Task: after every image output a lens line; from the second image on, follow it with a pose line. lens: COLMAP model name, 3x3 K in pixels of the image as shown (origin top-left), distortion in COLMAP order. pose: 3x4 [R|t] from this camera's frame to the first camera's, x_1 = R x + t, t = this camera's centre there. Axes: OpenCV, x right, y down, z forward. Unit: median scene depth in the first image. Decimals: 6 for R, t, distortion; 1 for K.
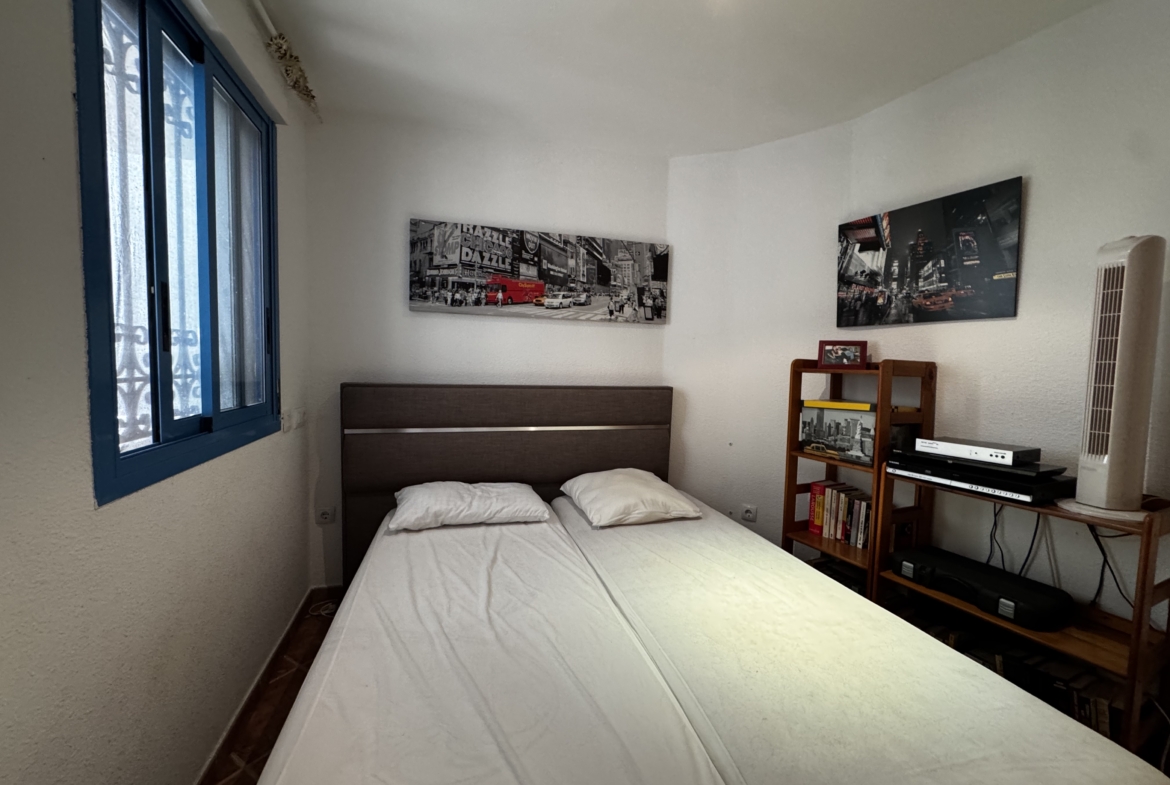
lens RADIAL K [[466.5, 0, 586.7], [0, 466.5, 392.8], [0, 0, 1]] dist [-0.006140, 0.000927]
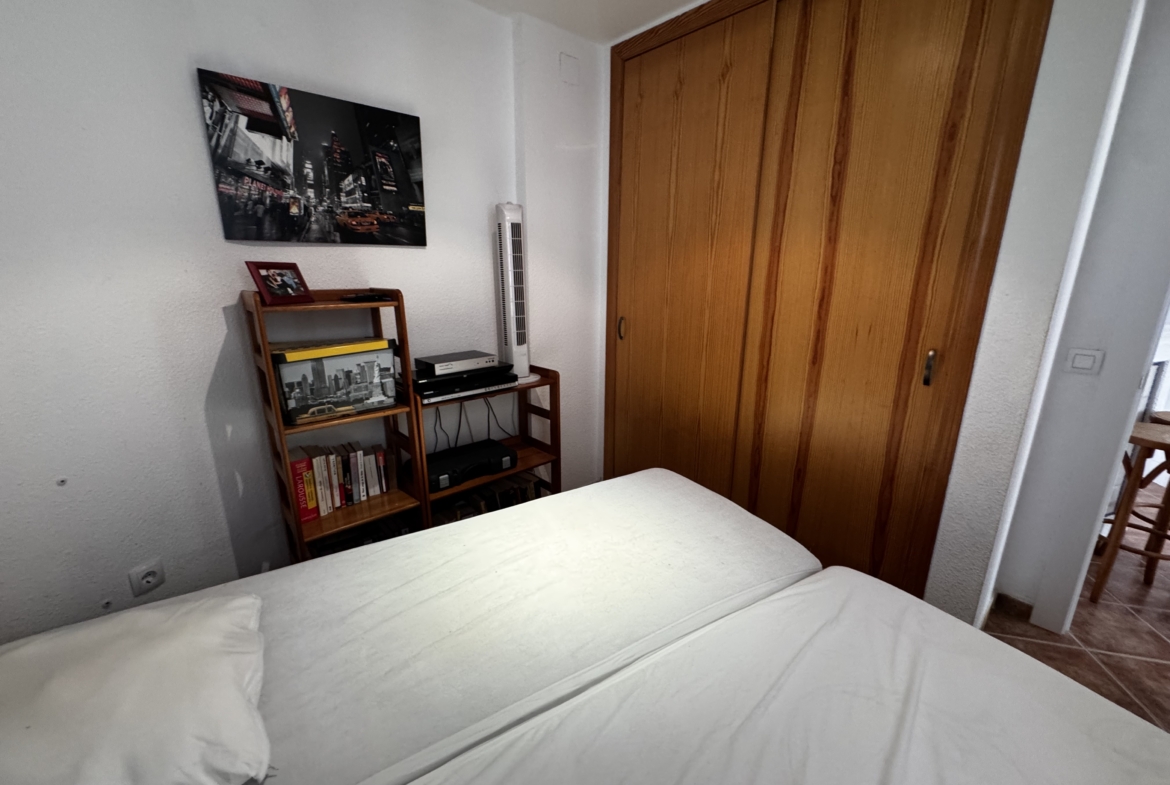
lens RADIAL K [[466.5, 0, 587.0], [0, 466.5, 392.9], [0, 0, 1]] dist [-0.006140, 0.000927]
pose [[-0.276698, -0.267470, 0.922983, -0.319194], [0.052944, 0.954781, 0.292557, -0.109905], [-0.959497, 0.129816, -0.250025, 0.786045]]
